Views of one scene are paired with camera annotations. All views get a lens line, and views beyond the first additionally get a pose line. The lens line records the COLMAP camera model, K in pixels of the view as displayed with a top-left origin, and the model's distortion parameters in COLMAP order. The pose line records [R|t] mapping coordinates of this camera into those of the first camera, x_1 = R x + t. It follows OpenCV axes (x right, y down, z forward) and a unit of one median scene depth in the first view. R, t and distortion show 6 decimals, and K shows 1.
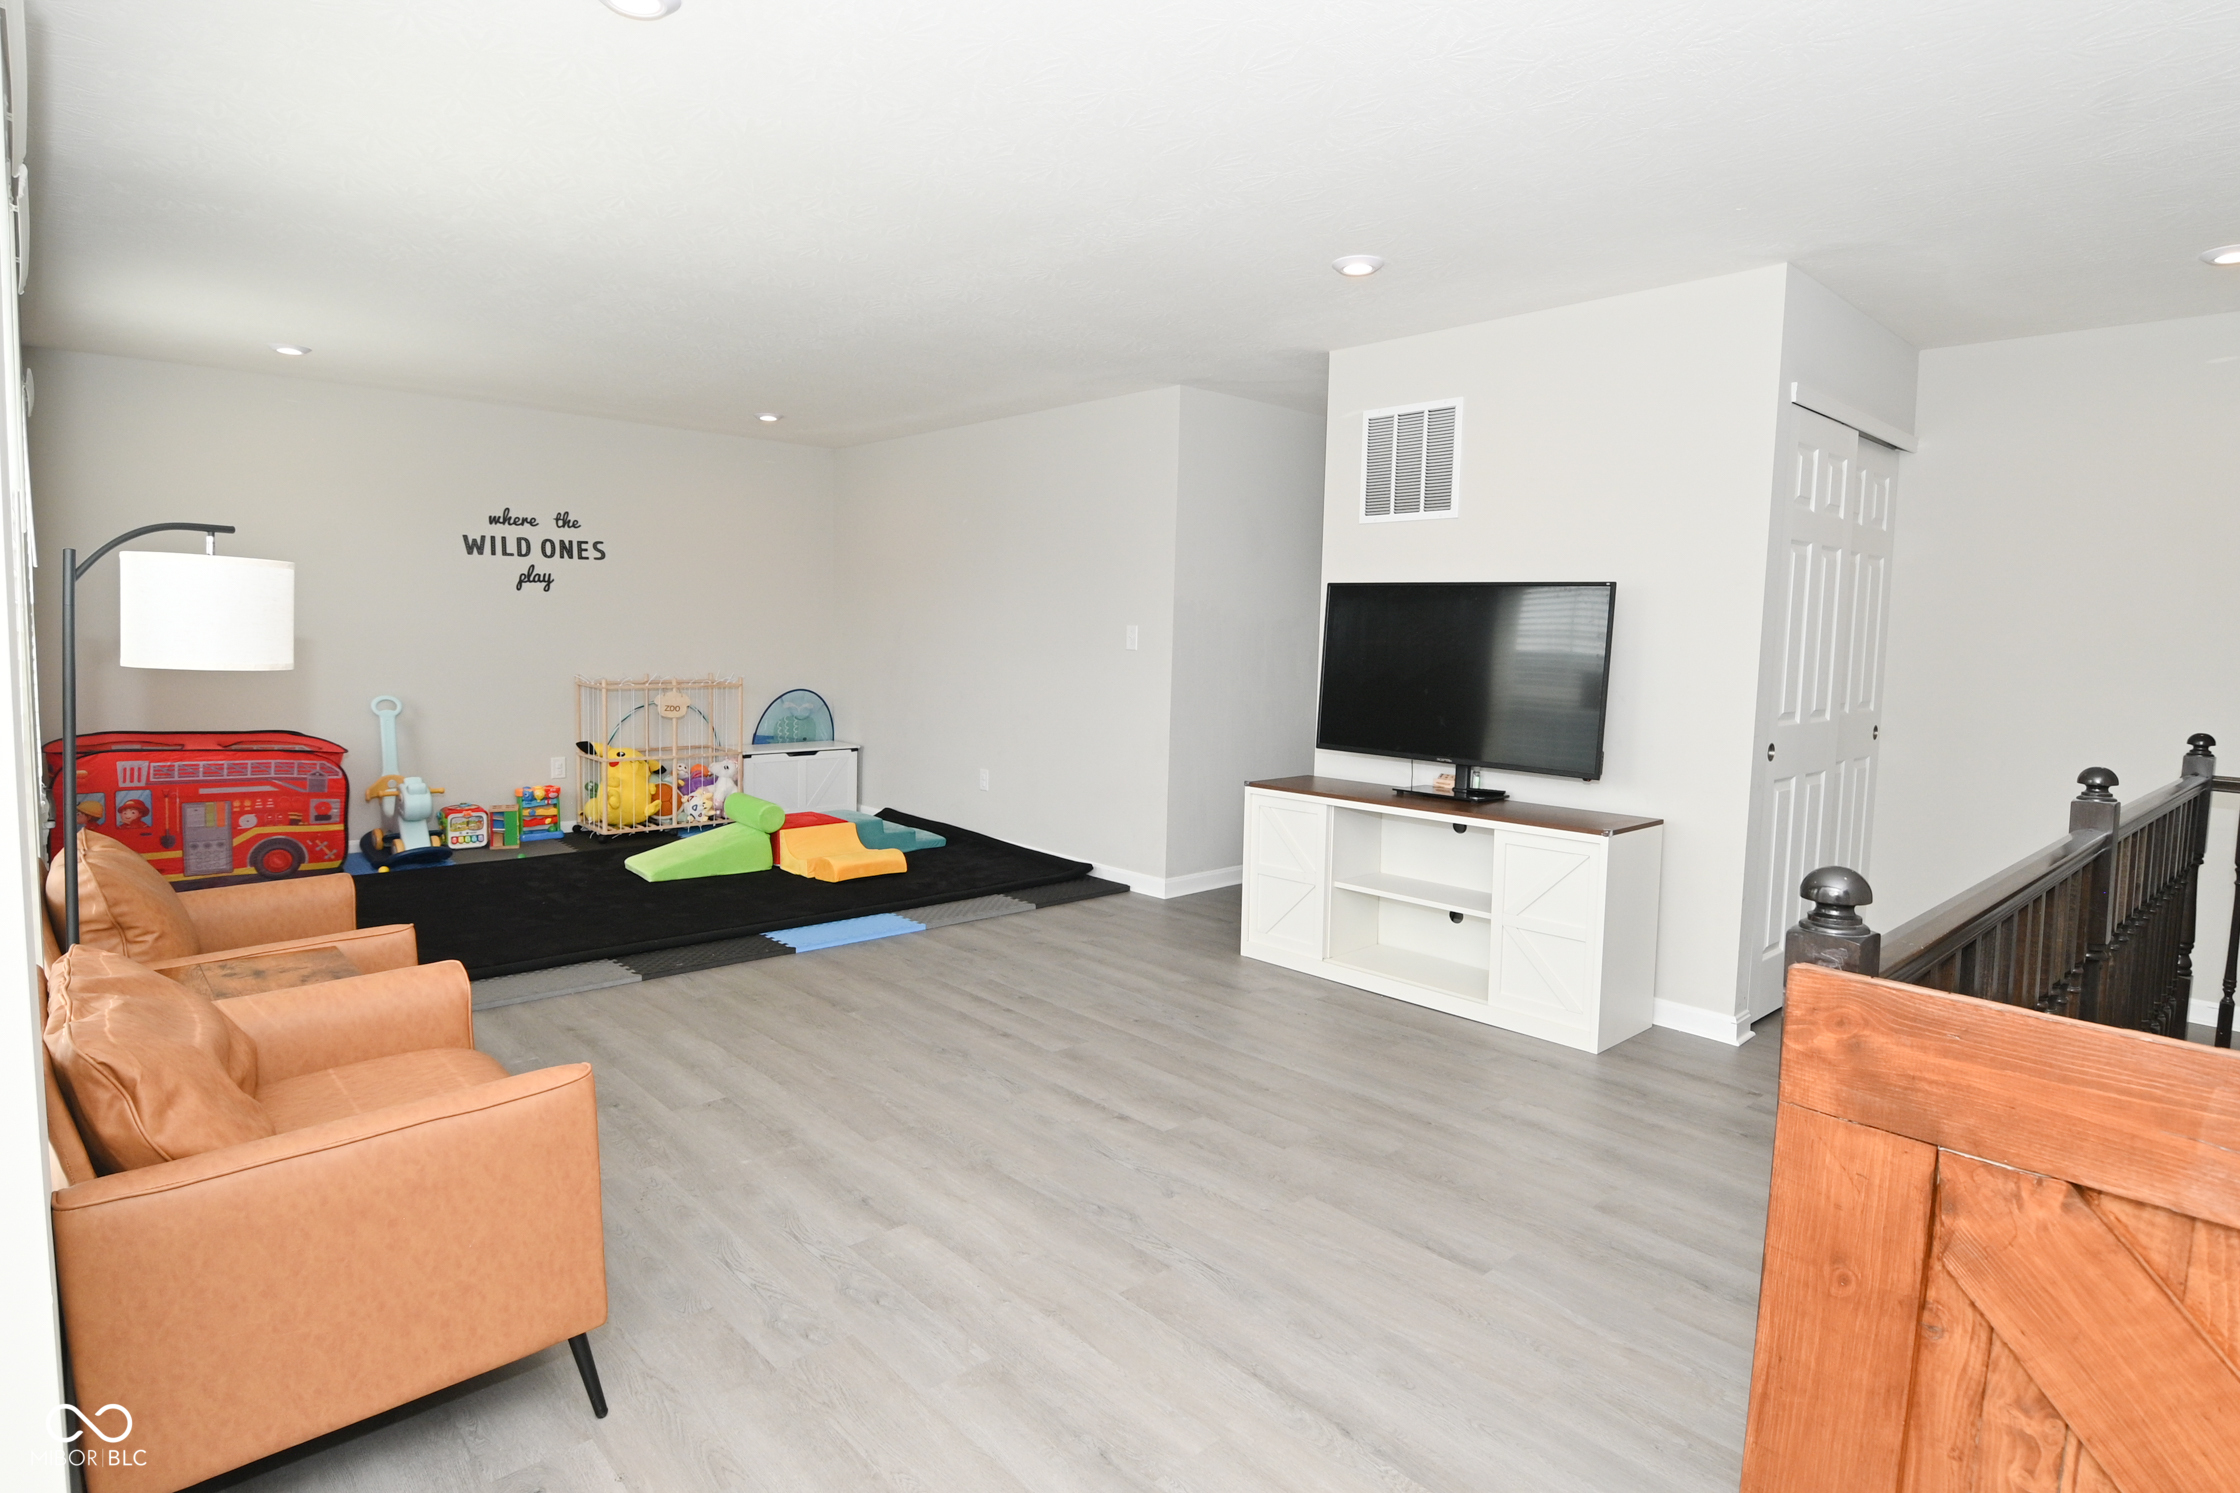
lens RADIAL K [[1179.5, 0, 1127.4], [0, 1179.5, 727.5], [0, 0, 1]] dist [0.025211, -0.034758]
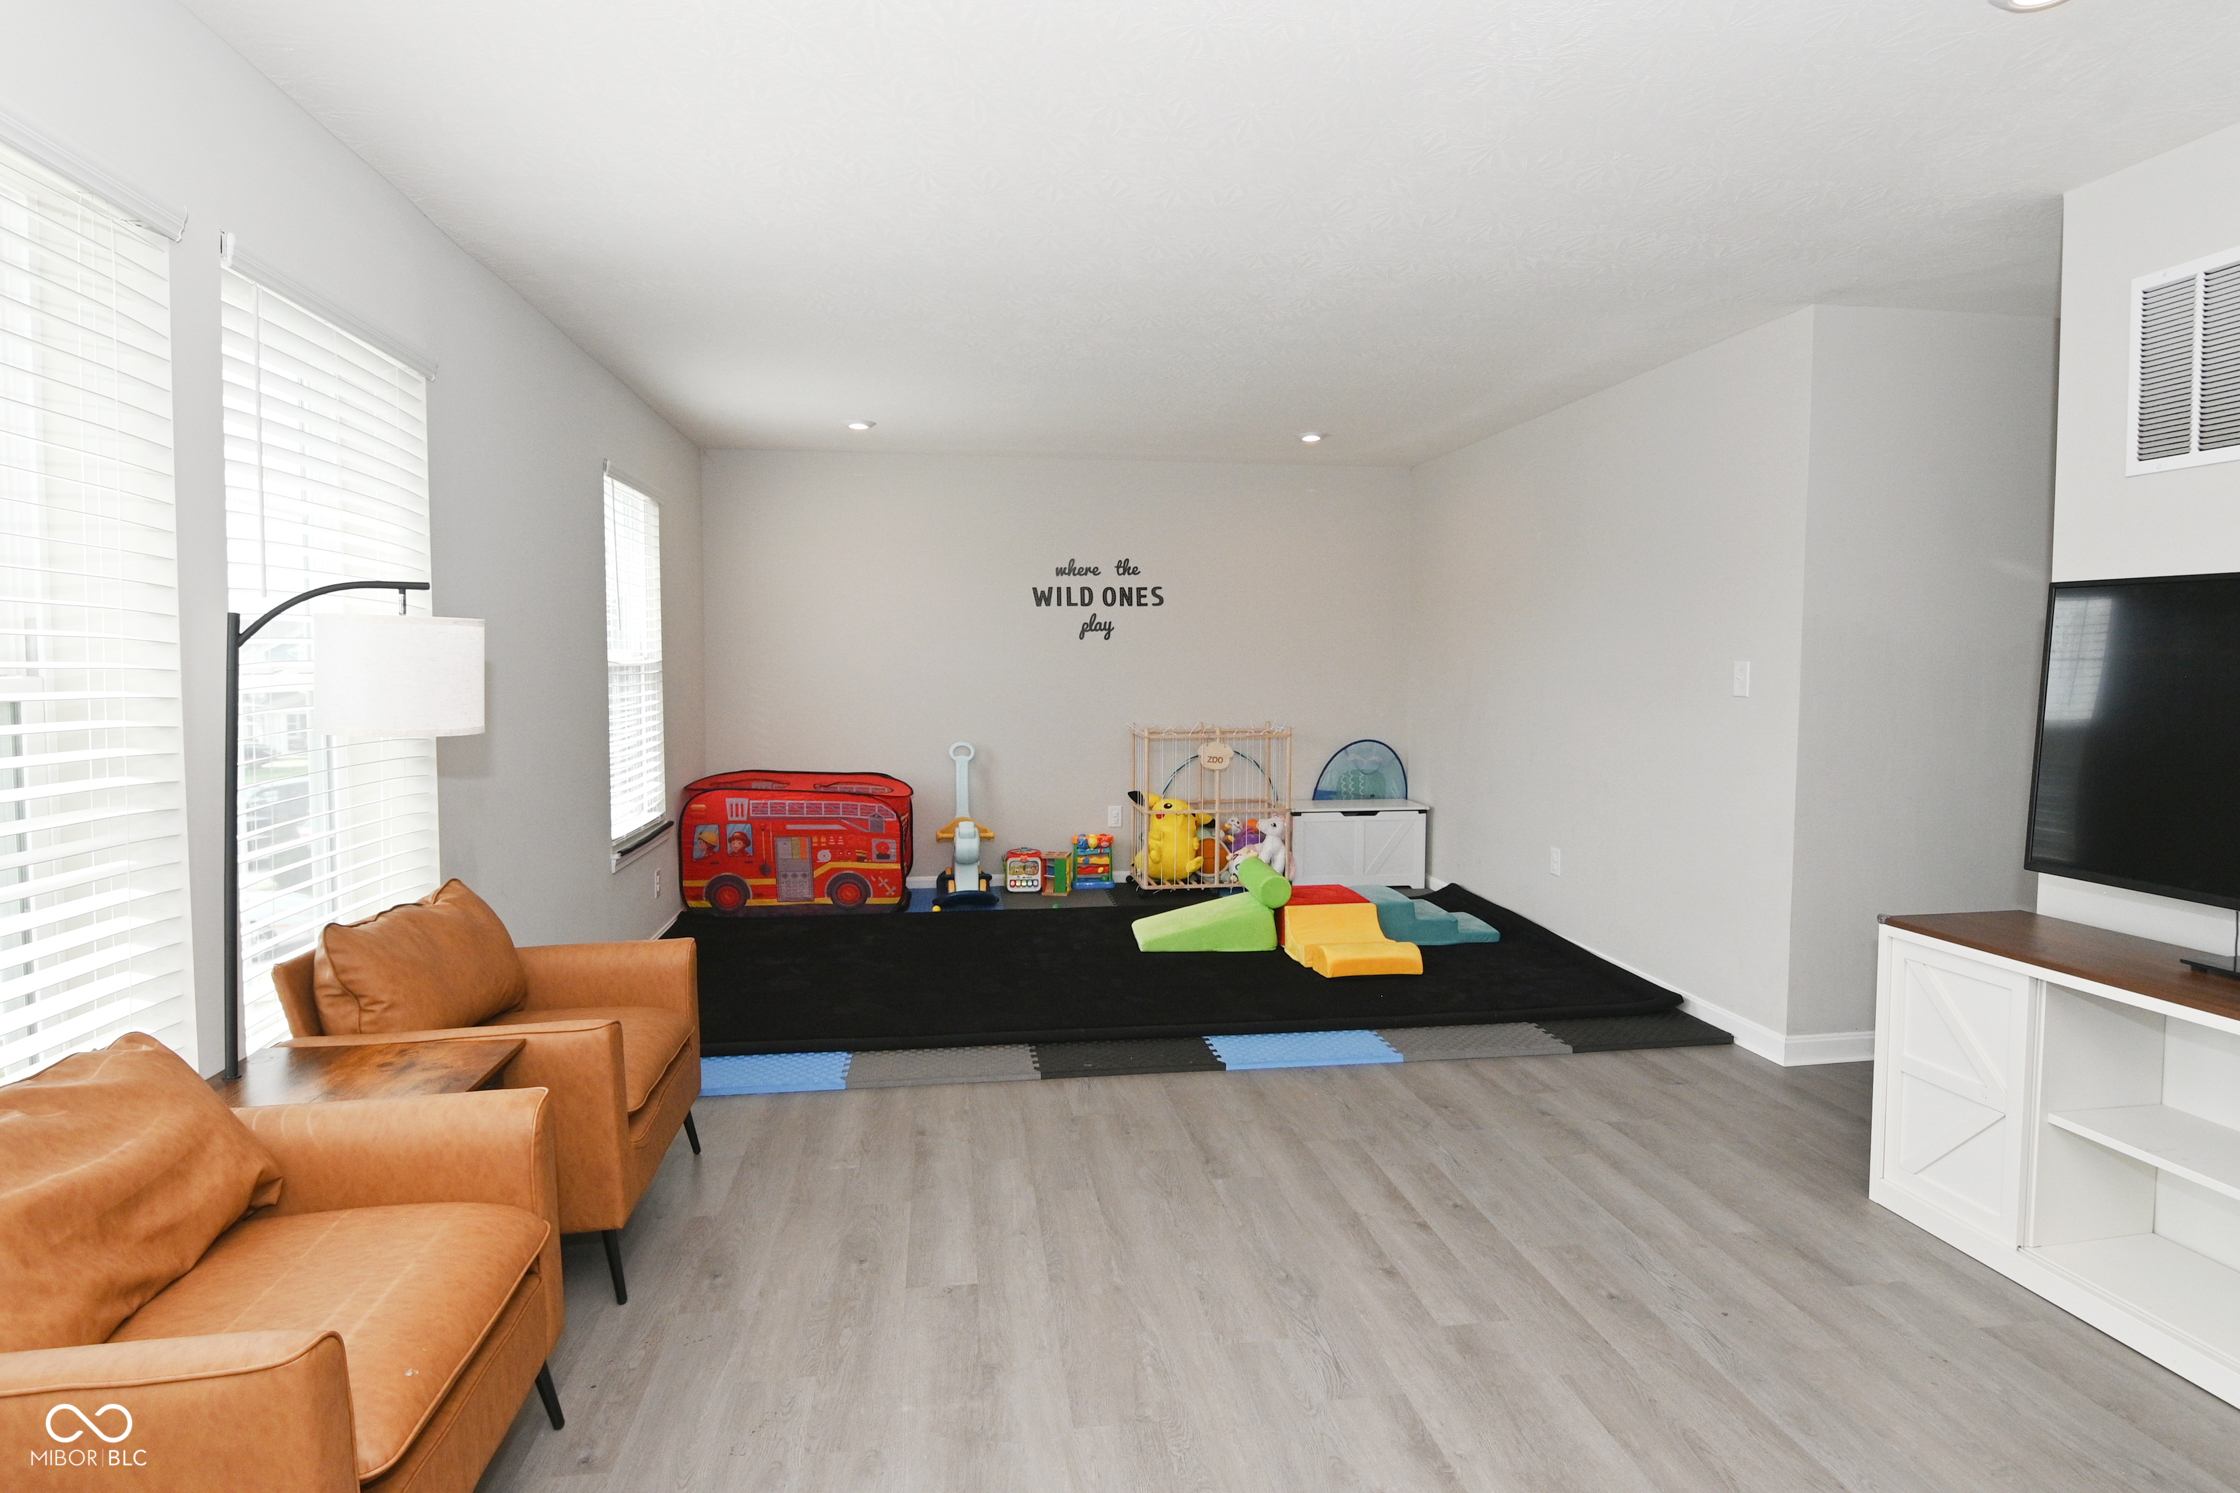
lens RADIAL K [[1179.5, 0, 1127.4], [0, 1179.5, 727.5], [0, 0, 1]] dist [0.025211, -0.034758]
pose [[0.828990, 0.010795, -0.559159, 0.097310], [-0.029554, 0.999262, -0.024525, -0.020151], [0.558481, 0.036856, 0.828698, 0.224189]]
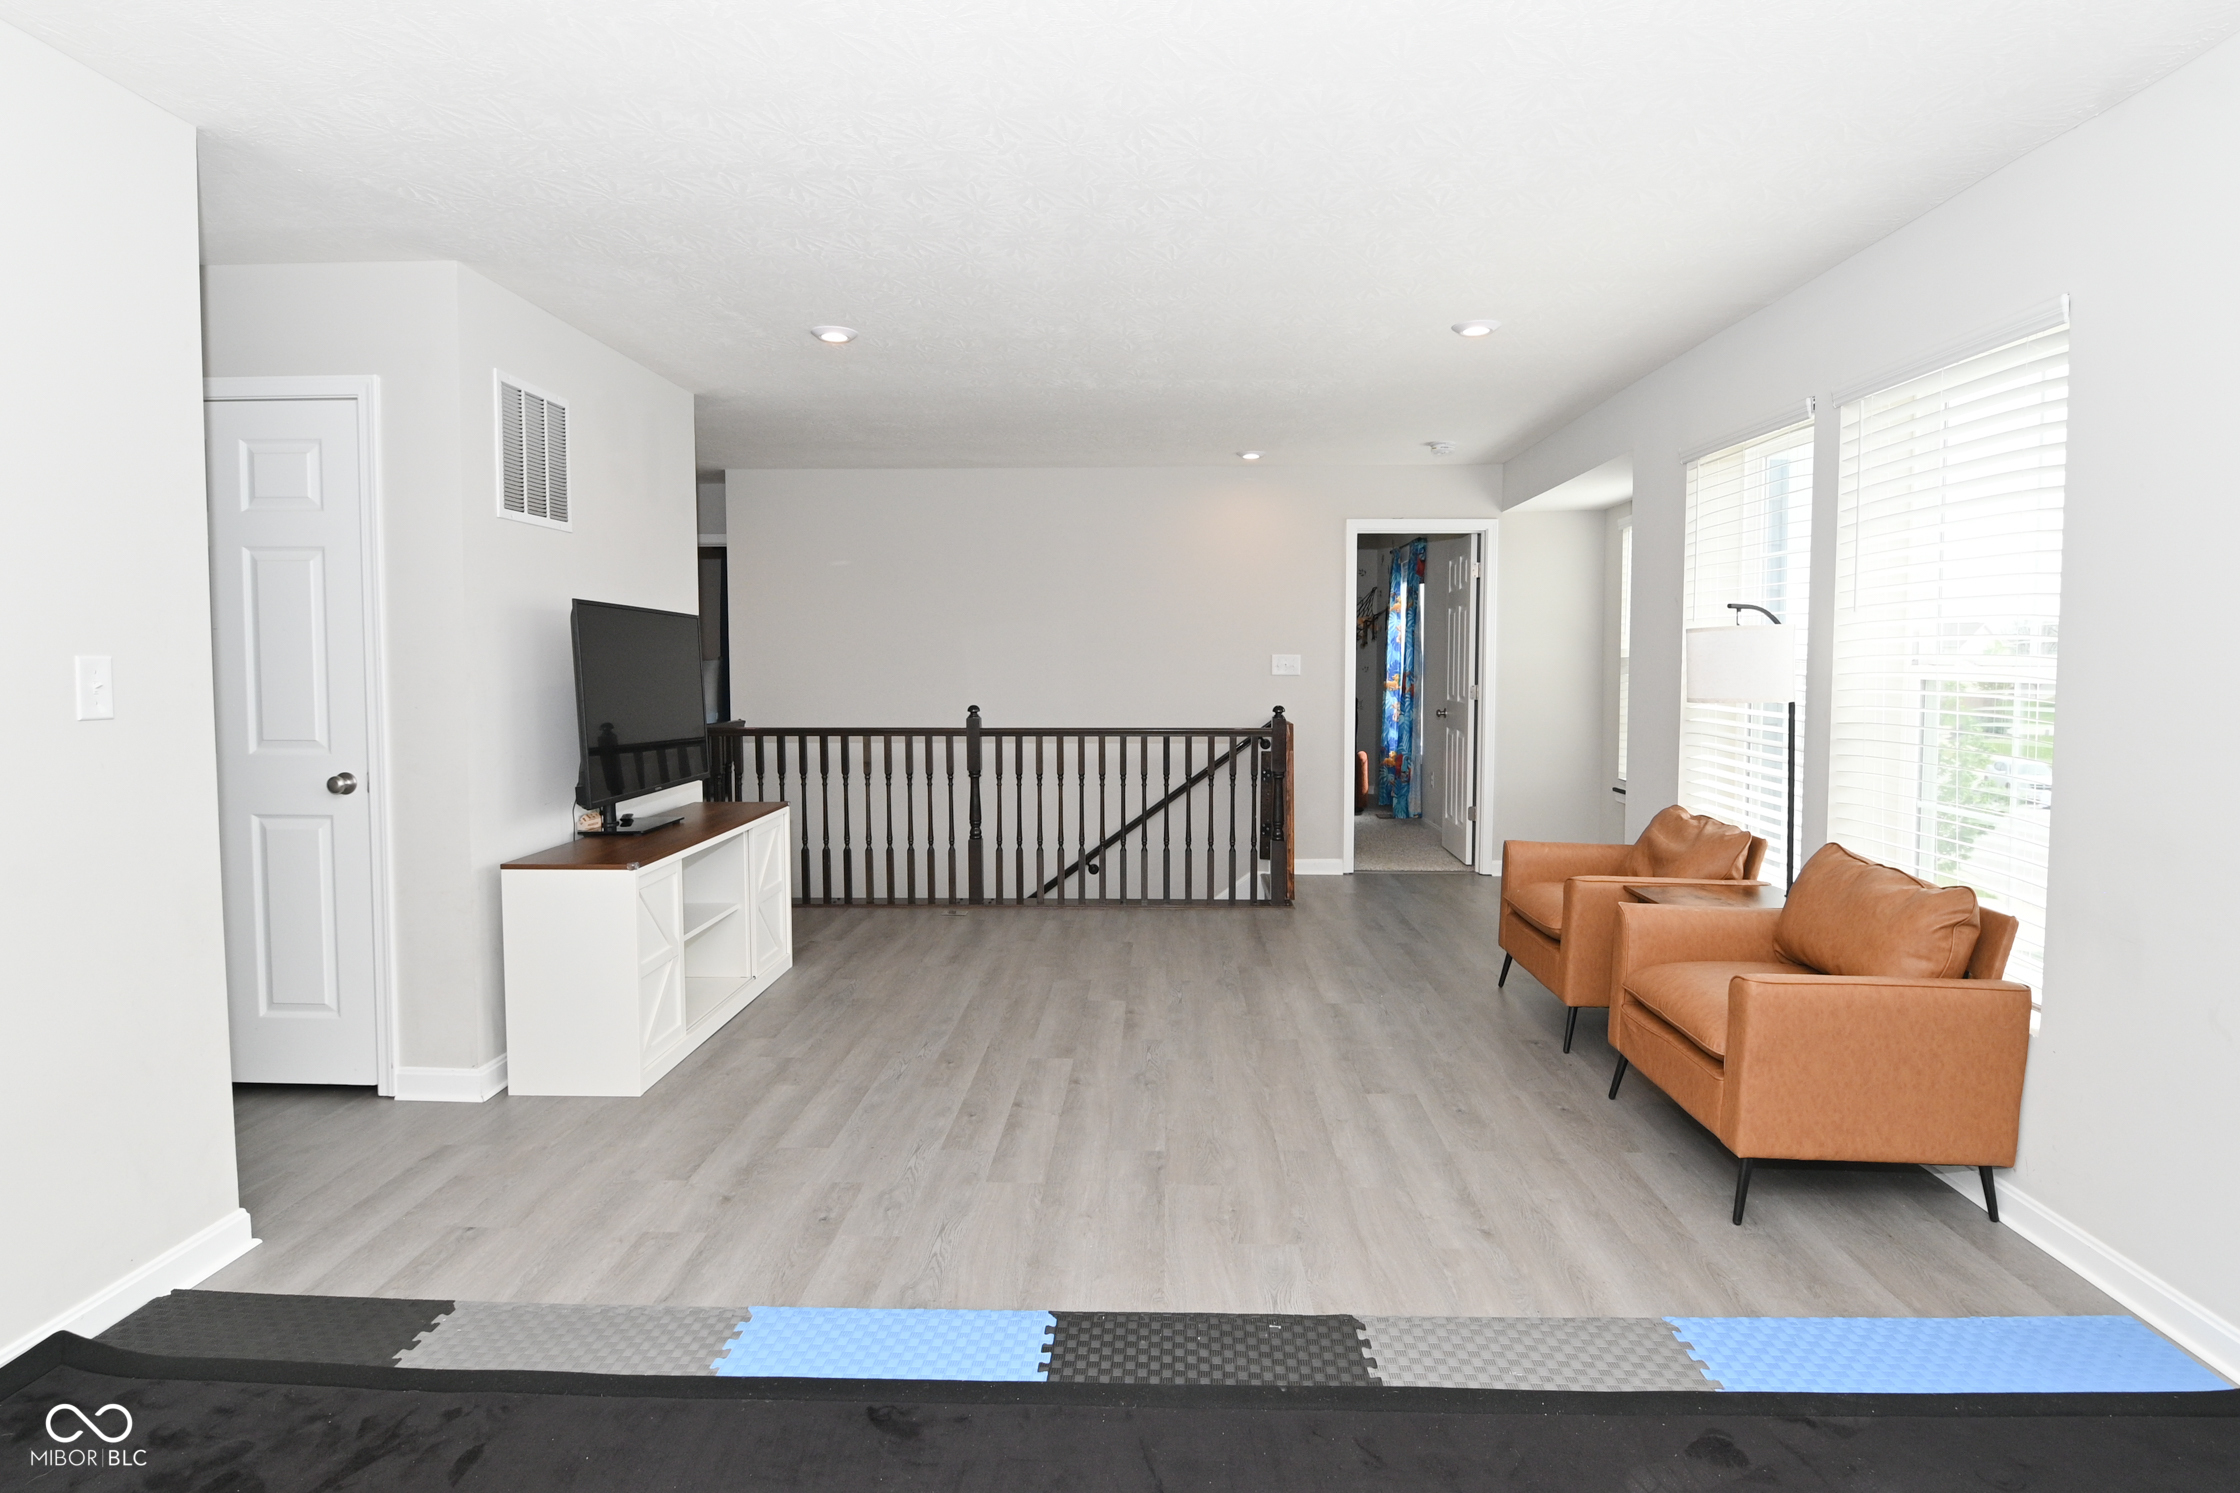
lens RADIAL K [[1179.5, 0, 1127.4], [0, 1179.5, 727.5], [0, 0, 1]] dist [0.025211, -0.034758]
pose [[-0.711765, -0.060043, 0.699846, -0.523935], [0.044524, 0.990480, 0.130259, -0.100729], [-0.701005, 0.123874, -0.702316, 1.061957]]
